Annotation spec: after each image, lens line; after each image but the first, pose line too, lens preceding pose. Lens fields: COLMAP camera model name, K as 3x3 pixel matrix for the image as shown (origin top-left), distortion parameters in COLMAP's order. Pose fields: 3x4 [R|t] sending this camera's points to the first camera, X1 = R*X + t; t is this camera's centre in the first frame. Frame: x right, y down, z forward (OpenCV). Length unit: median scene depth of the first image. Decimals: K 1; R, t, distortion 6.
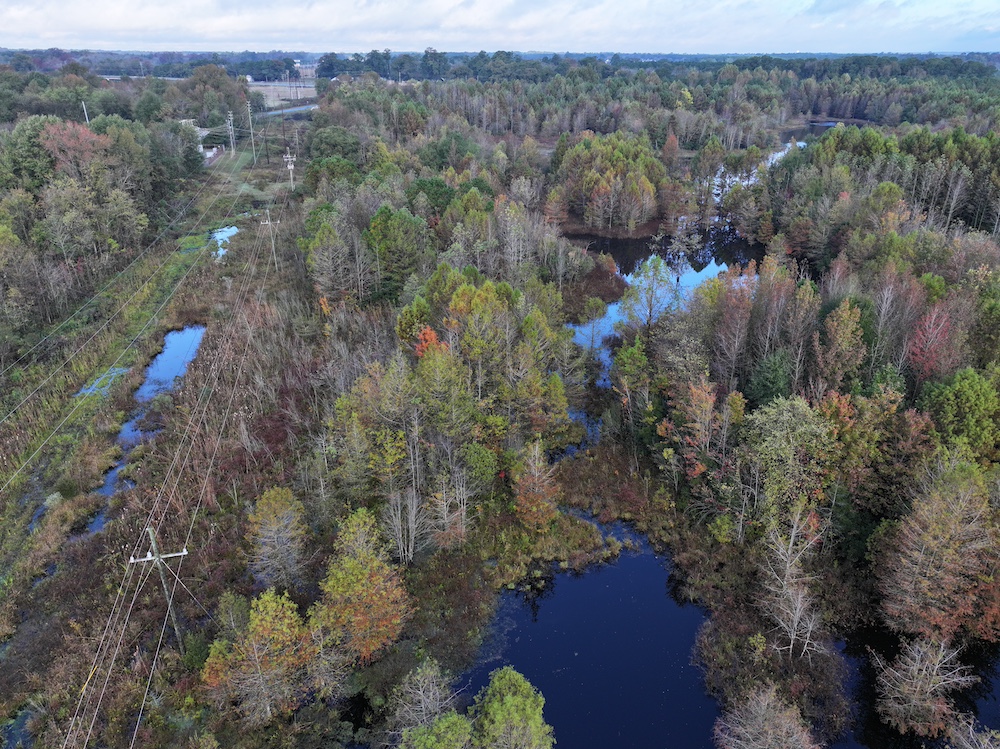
lens RADIAL K [[697.2, 0, 500.0], [0, 697.2, 374.5], [0, 0, 1]] dist [-0.003821, 0.004076]
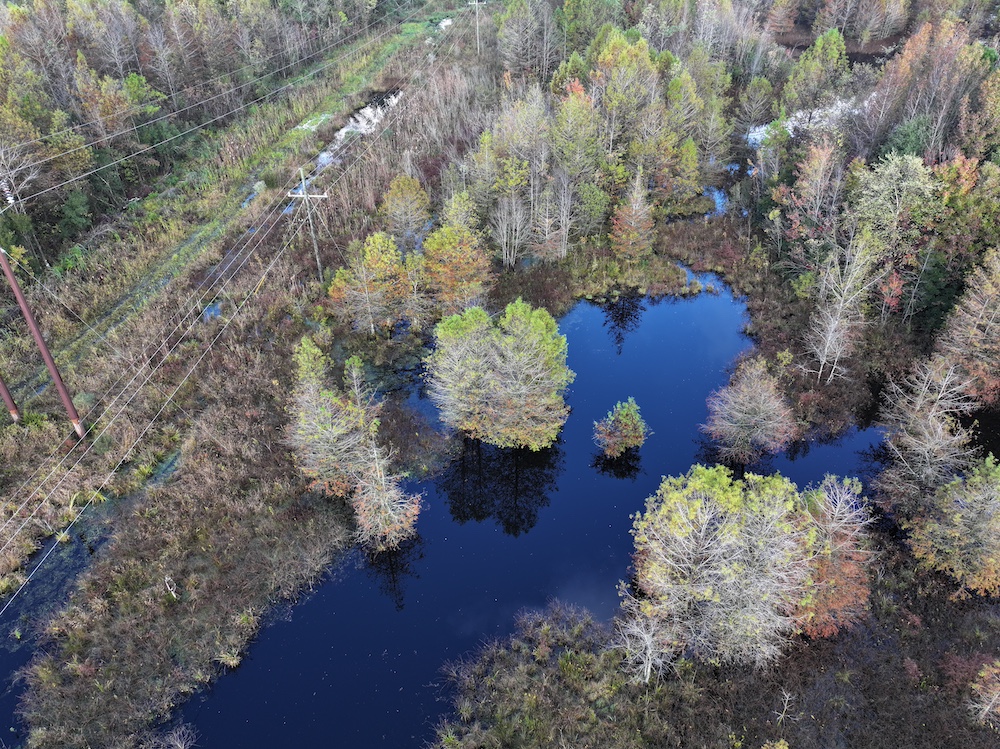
lens RADIAL K [[687.1, 0, 497.6], [0, 687.1, 370.9], [0, 0, 1]] dist [0.003124, 0.008521]
pose [[0.943045, 0.194162, -0.270126, 0.158270], [-0.134378, 0.965142, 0.224597, 0.146186], [0.304318, -0.175506, 0.936263, -0.097575]]
